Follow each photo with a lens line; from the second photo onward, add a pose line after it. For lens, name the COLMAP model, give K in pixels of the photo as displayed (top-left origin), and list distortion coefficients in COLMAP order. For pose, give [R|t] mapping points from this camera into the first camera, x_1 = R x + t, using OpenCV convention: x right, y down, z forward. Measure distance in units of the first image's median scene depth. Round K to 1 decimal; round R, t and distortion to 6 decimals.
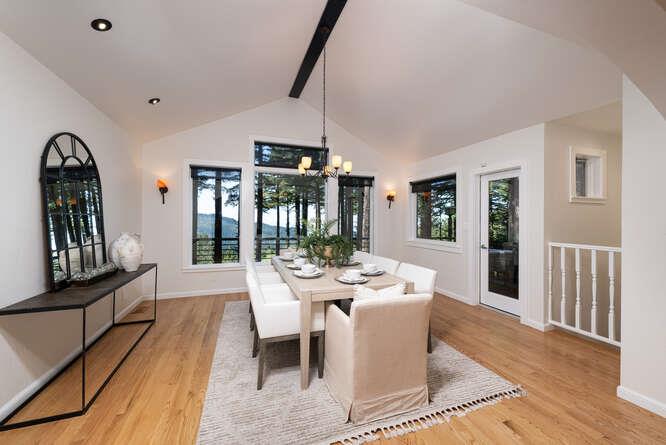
lens RADIAL K [[268.0, 0, 333.3], [0, 268.0, 219.8], [0, 0, 1]] dist [0.000815, 0.000053]
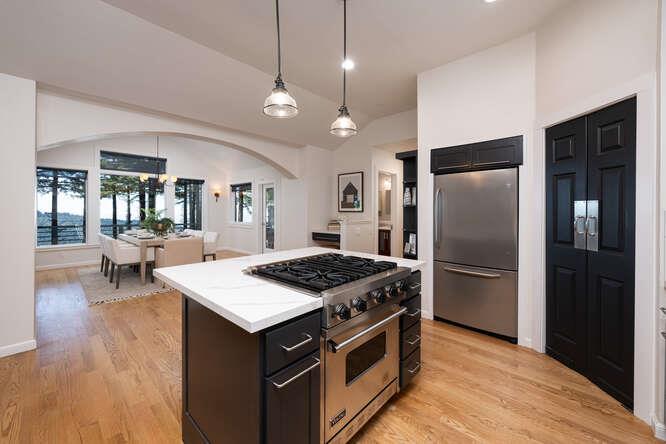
lens RADIAL K [[268.0, 0, 334.7], [0, 268.0, 211.6], [0, 0, 1]] dist [0.000815, 0.000053]
pose [[0.883004, -0.006639, 0.469318, 0.093081], [0.005259, 0.999977, 0.004251, 0.008825], [-0.469336, -0.001285, 0.883019, -0.615746]]
